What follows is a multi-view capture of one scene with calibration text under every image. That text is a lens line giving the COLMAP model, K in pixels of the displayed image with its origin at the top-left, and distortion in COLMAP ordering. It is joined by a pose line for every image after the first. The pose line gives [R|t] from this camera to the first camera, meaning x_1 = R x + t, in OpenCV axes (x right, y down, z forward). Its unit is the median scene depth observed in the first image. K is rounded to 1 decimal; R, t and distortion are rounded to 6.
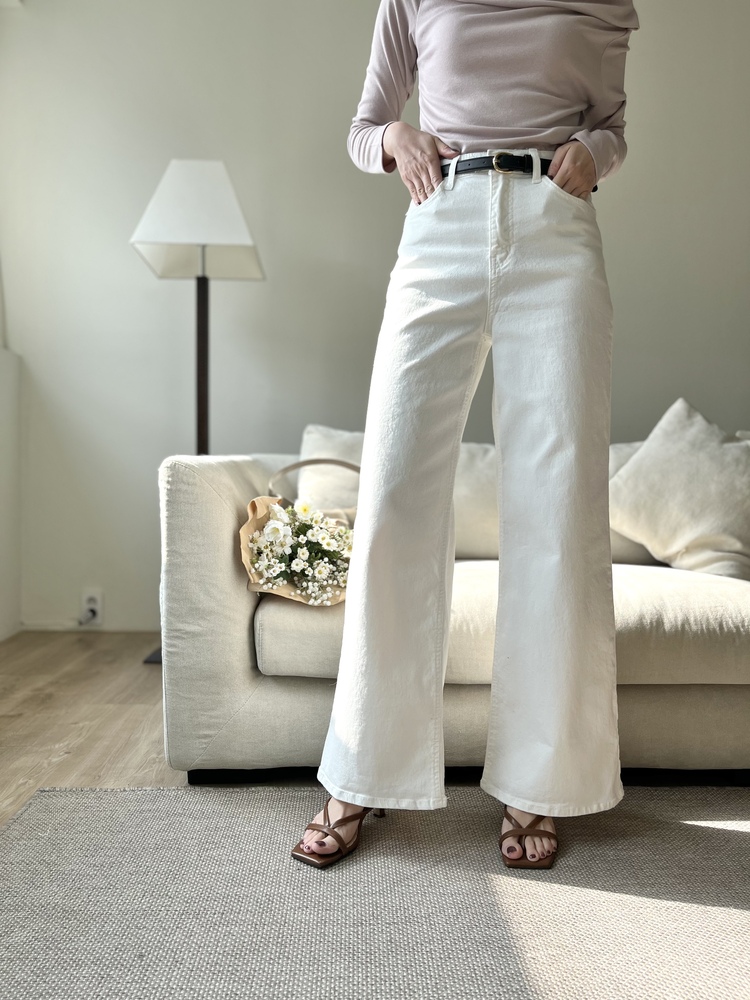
lens RADIAL K [[744.1, 0, 374.0], [0, 744.1, 501.3], [0, 0, 1]] dist [-0.000380, 0.000453]
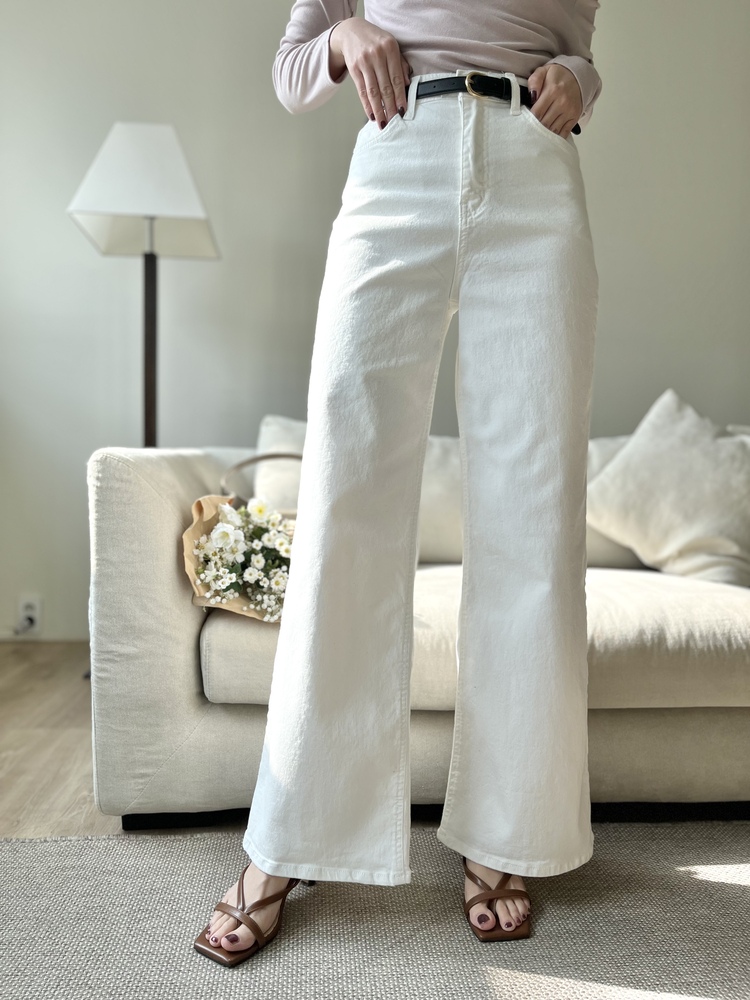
lens RADIAL K [[750.0, 0, 375.0], [0, 750.0, 501.4], [0, 0, 1]] dist [0.000671, 0.003287]
pose [[0.998704, 0.001725, 0.050862, -0.003423], [-0.001921, 0.999991, 0.003802, -0.003300], [-0.050855, -0.003895, 0.998698, 0.123328]]
